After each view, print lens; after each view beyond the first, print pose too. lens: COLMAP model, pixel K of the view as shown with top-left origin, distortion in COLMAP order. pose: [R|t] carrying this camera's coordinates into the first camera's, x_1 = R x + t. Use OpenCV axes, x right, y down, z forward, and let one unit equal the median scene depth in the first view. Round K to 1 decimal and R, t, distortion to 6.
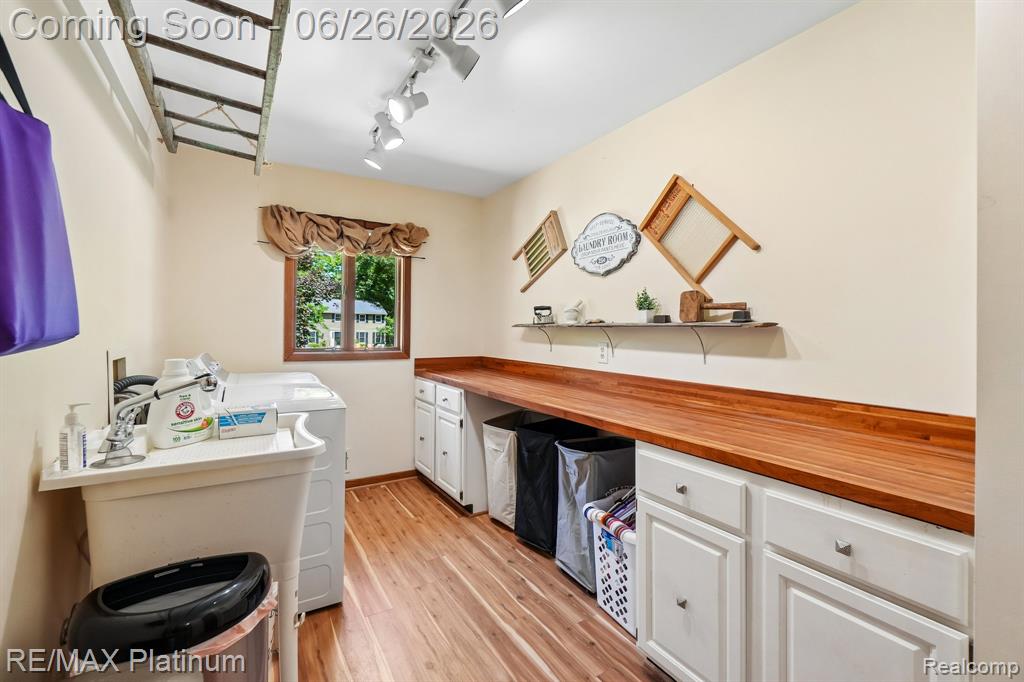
lens RADIAL K [[443.7, 0, 512.8], [0, 443.7, 336.0], [0, 0, 1]] dist [-0.010867, 0.003044]
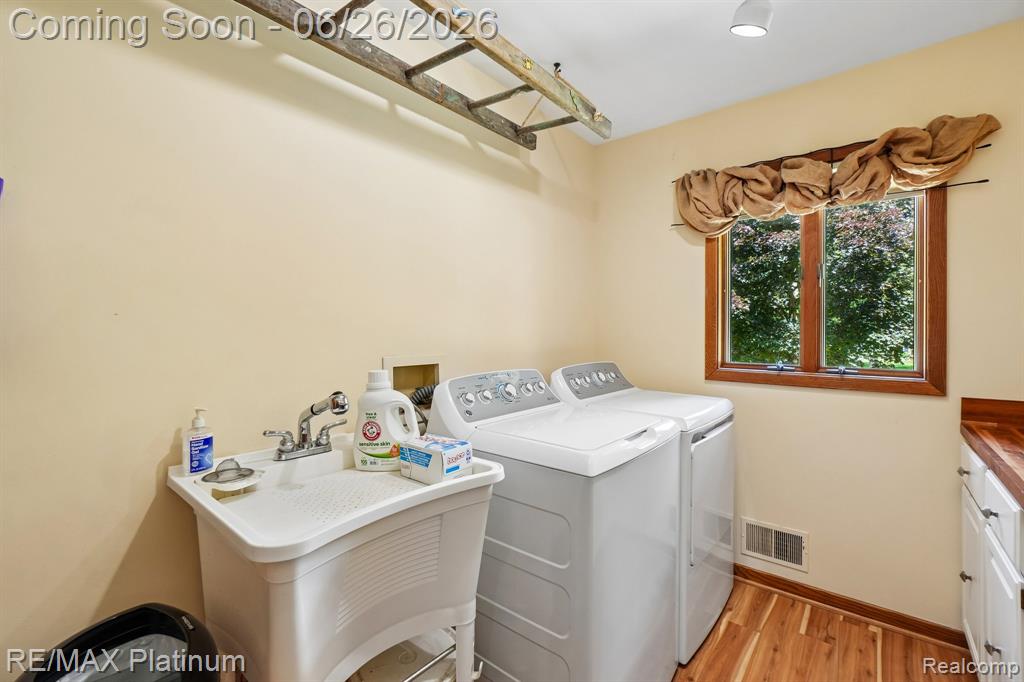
lens RADIAL K [[443.7, 0, 511.1], [0, 443.7, 330.9], [0, 0, 1]] dist [-0.010867, 0.003044]
pose [[0.325858, -0.009891, -0.945367, 0.076701], [-0.013526, 0.999794, -0.015123, -0.008084], [0.945322, 0.017715, 0.325657, 0.444072]]
